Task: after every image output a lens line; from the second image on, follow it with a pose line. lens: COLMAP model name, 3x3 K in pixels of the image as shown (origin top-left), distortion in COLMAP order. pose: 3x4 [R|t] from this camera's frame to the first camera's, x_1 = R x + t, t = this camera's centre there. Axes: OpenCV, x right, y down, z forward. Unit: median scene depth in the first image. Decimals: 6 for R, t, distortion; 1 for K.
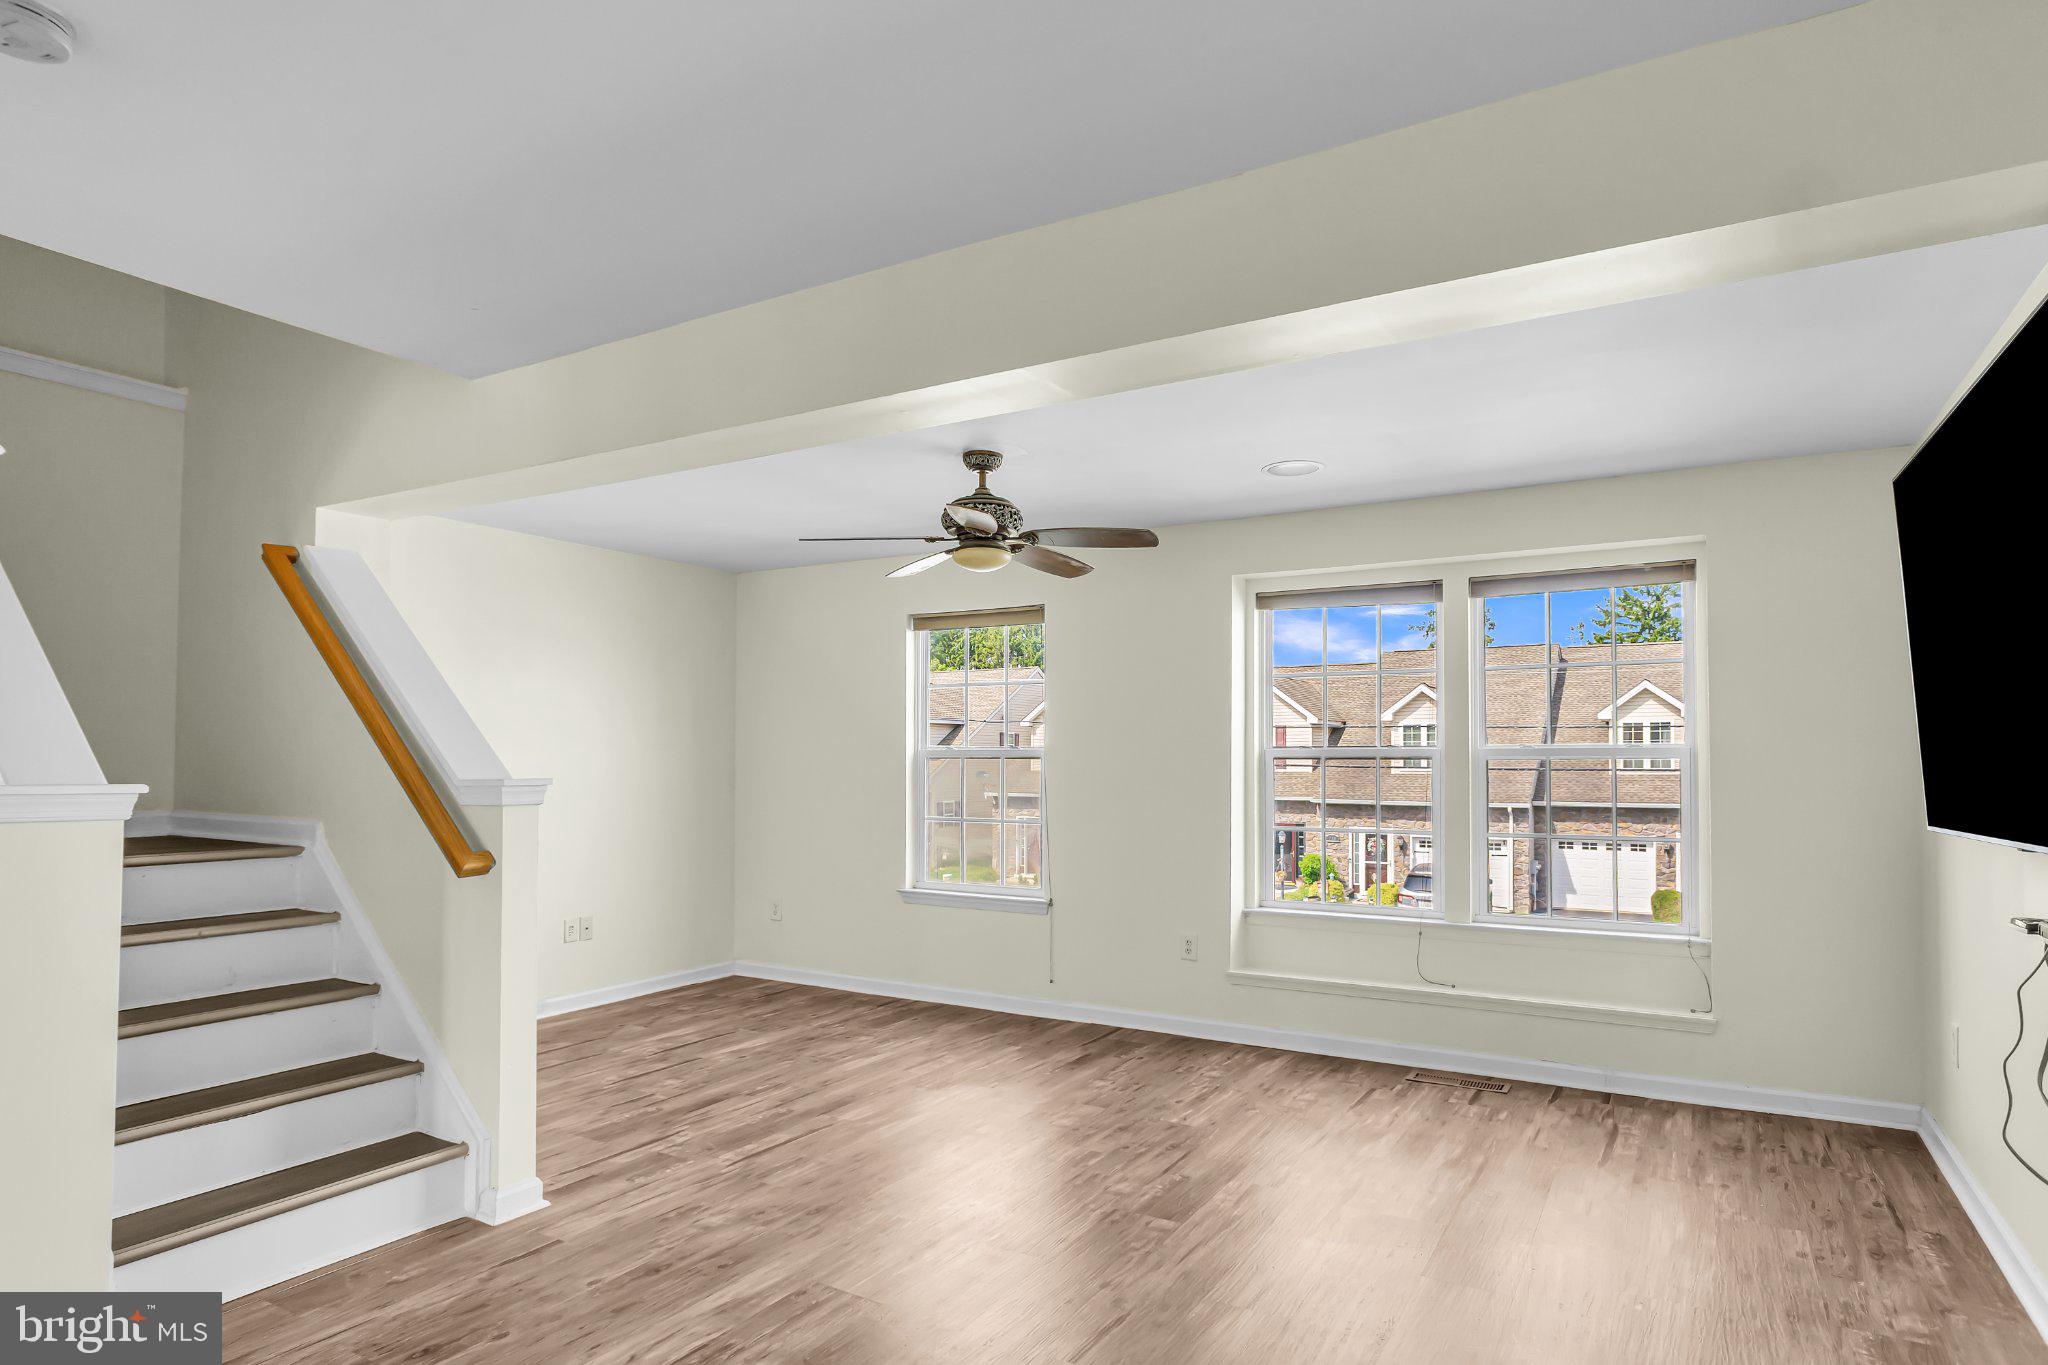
lens RADIAL K [[1110.3, 0, 1058.2], [0, 1110.3, 723.7], [0, 0, 1]] dist [-0.001743, 0.001846]
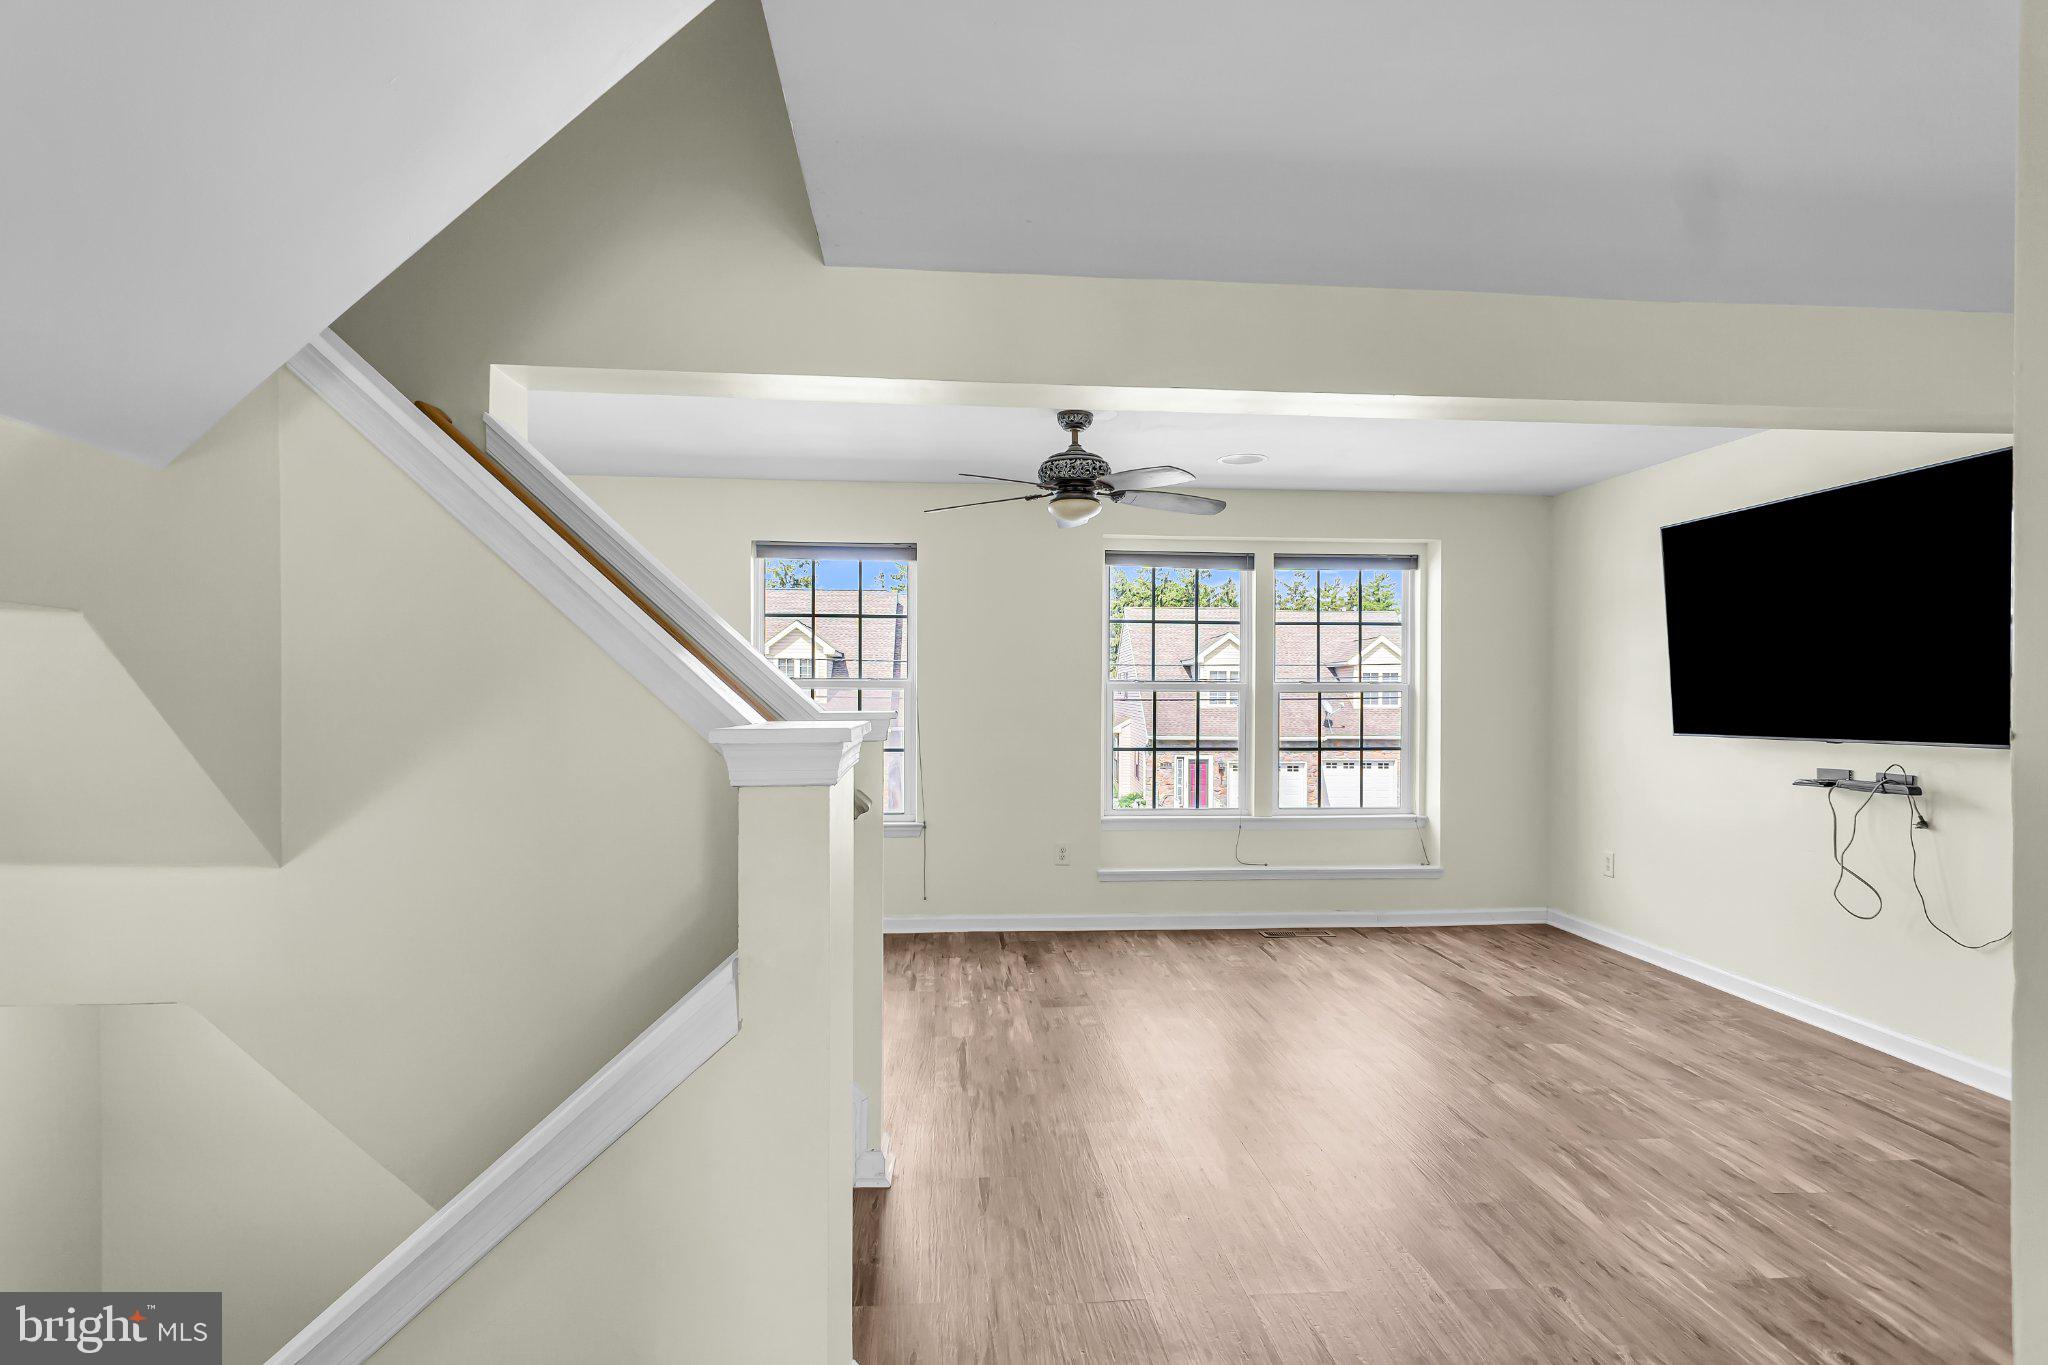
lens RADIAL K [[1056.9, 0, 1016.7], [0, 1056.9, 695.3], [0, 0, 1]] dist [-0.001470, 0.000596]
pose [[0.829203, 0.000381, 0.558948, -0.699764], [-0.021703, 0.999268, 0.031514, 0.003166], [-0.558527, -0.038262, 0.828604, 0.158803]]
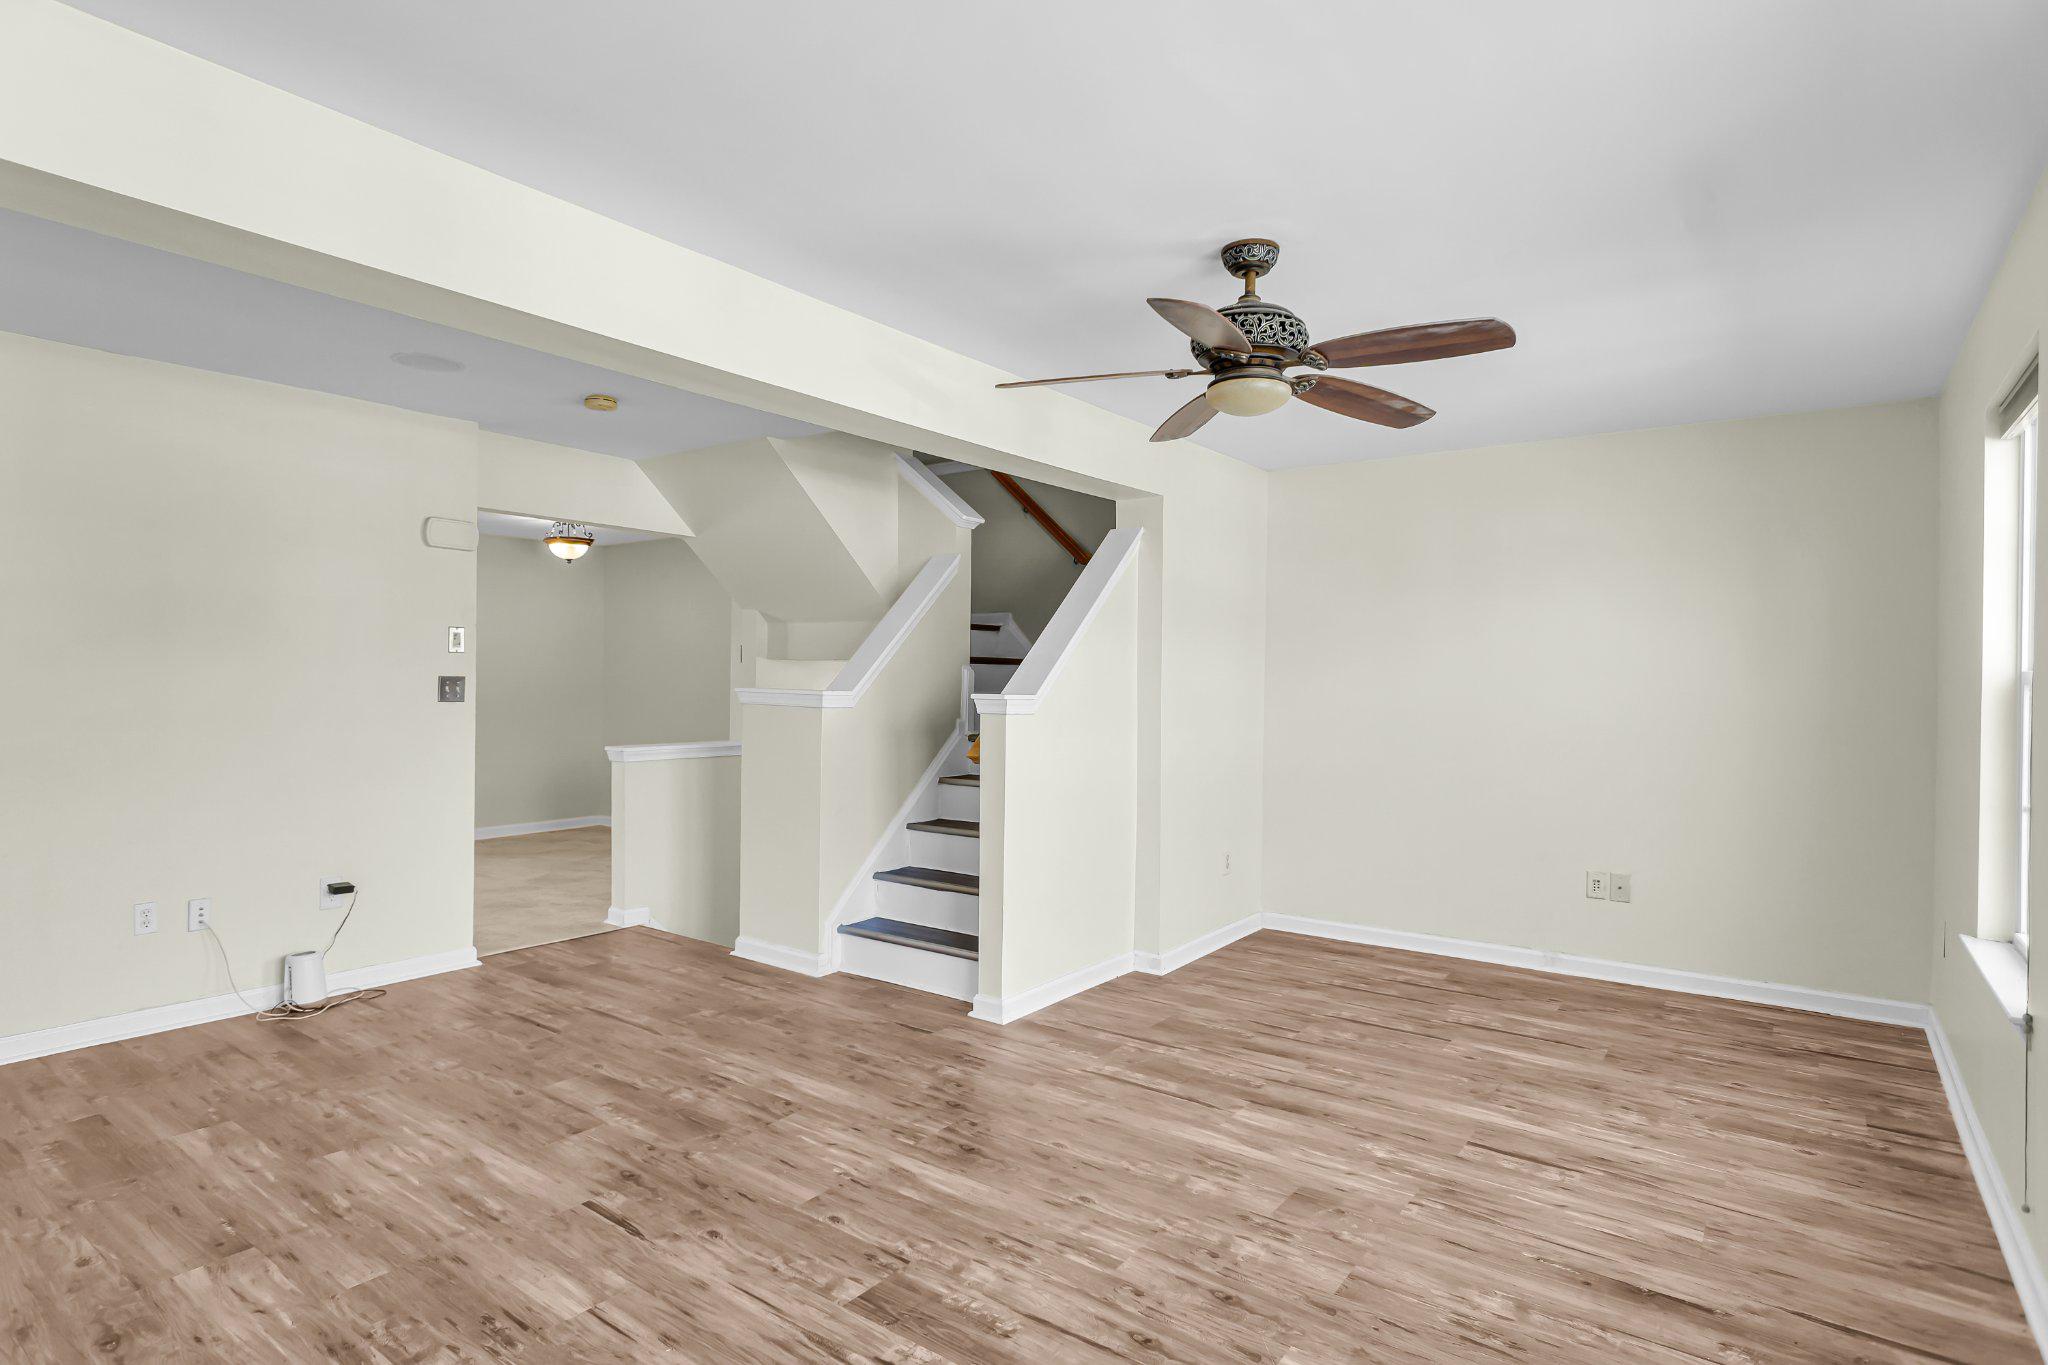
lens RADIAL K [[1079.5, 0, 1024.0], [0, 1079.5, 682.5], [0, 0, 1]] dist [-0.003991, 0.000399]
pose [[-0.113982, -0.001996, -0.993481, 0.622908], [0.022186, 0.999743, -0.004554, 0.033863], [0.993235, -0.022560, -0.113908, 0.932536]]
